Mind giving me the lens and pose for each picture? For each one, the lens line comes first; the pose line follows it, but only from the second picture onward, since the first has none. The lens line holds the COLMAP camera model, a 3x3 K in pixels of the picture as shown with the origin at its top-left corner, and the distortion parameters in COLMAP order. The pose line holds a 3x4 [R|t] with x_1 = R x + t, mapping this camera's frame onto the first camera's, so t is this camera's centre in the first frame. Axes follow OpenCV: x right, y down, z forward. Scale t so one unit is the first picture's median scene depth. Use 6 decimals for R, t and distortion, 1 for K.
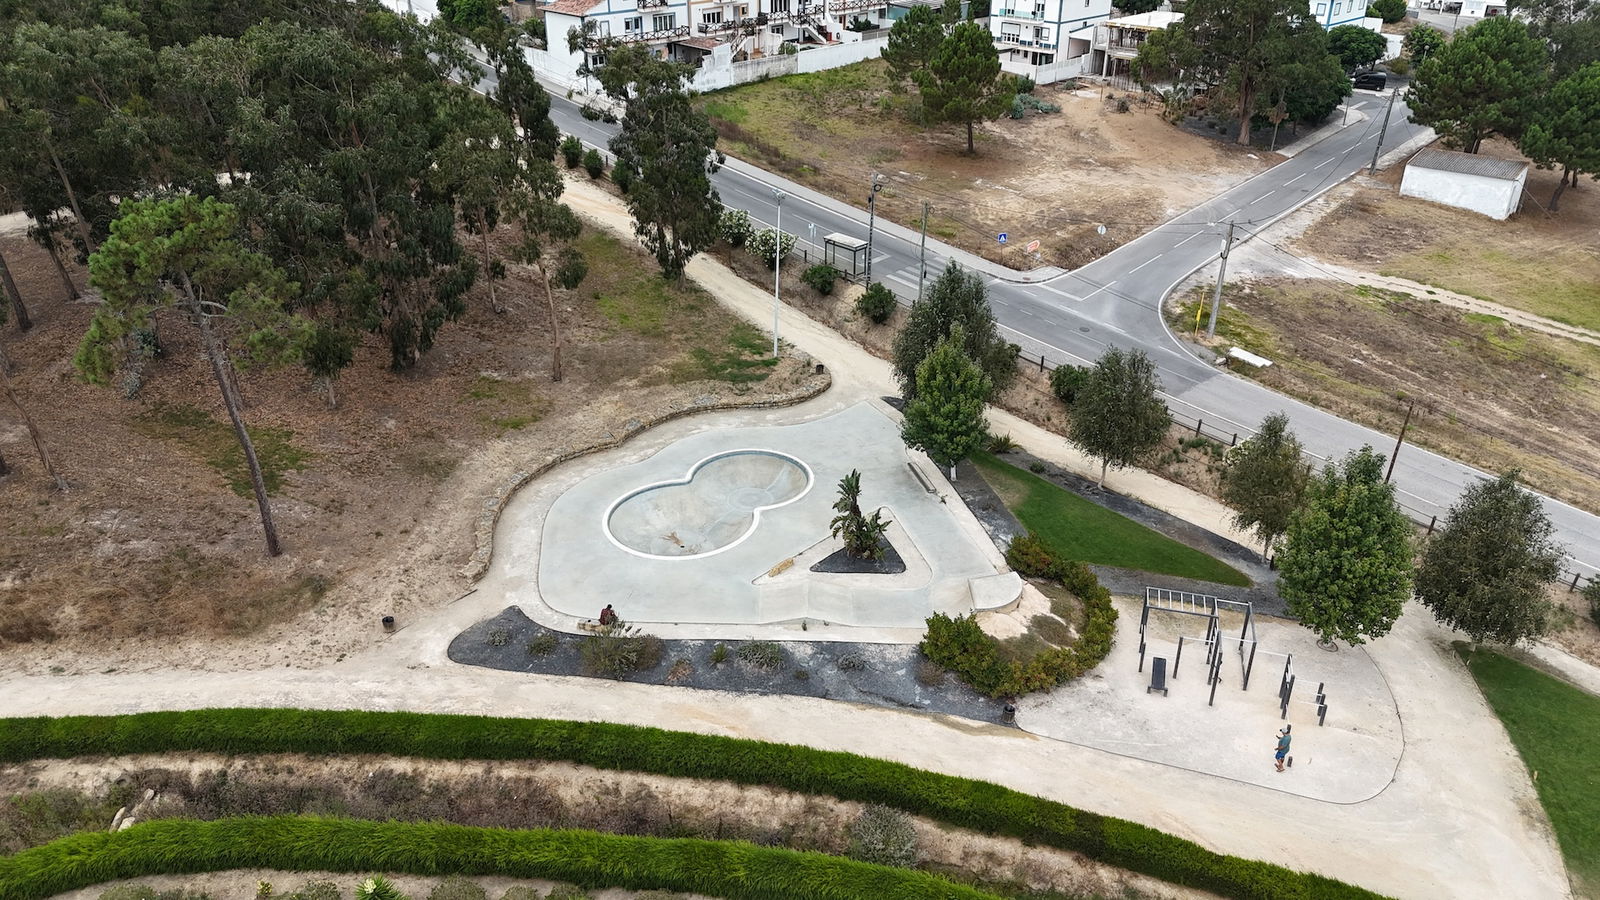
lens RADIAL K [[1175.4, 0, 804.4], [0, 1175.4, 448.9], [0, 0, 1]] dist [0.073986, -0.070278]
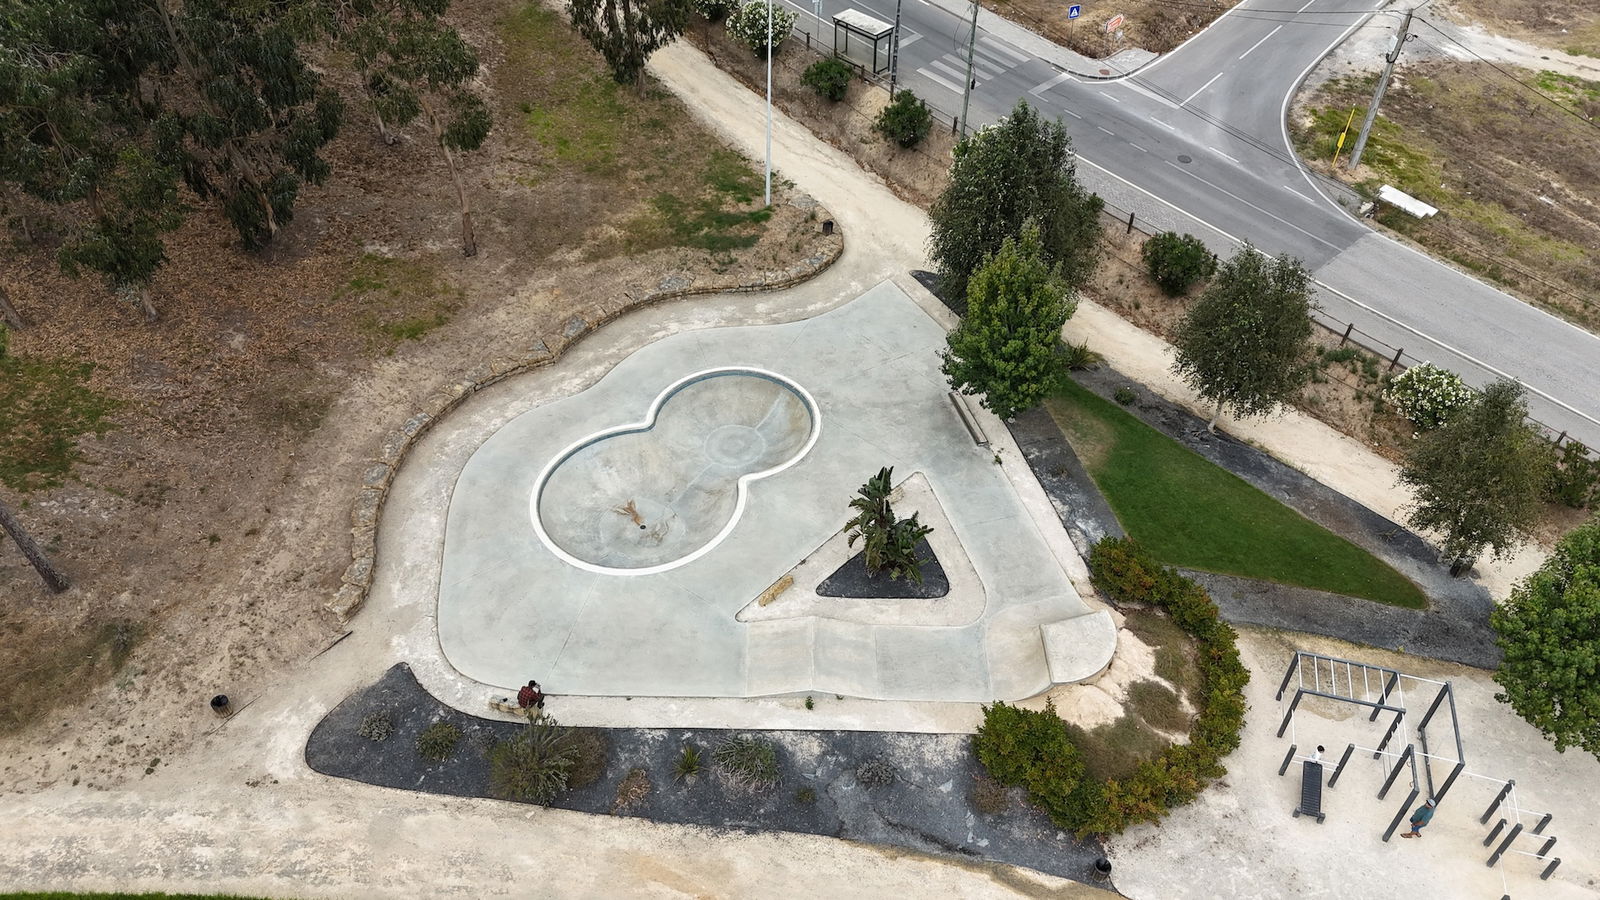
lens RADIAL K [[1175.4, 0, 803.0], [0, 1175.4, 449.6], [0, 0, 1]] dist [0.073986, -0.070278]
pose [[0.999993, -0.002702, -0.002697, -0.001096], [0.003313, 0.965145, 0.261694, -0.152481], [0.001896, -0.261701, 0.965147, 0.292286]]
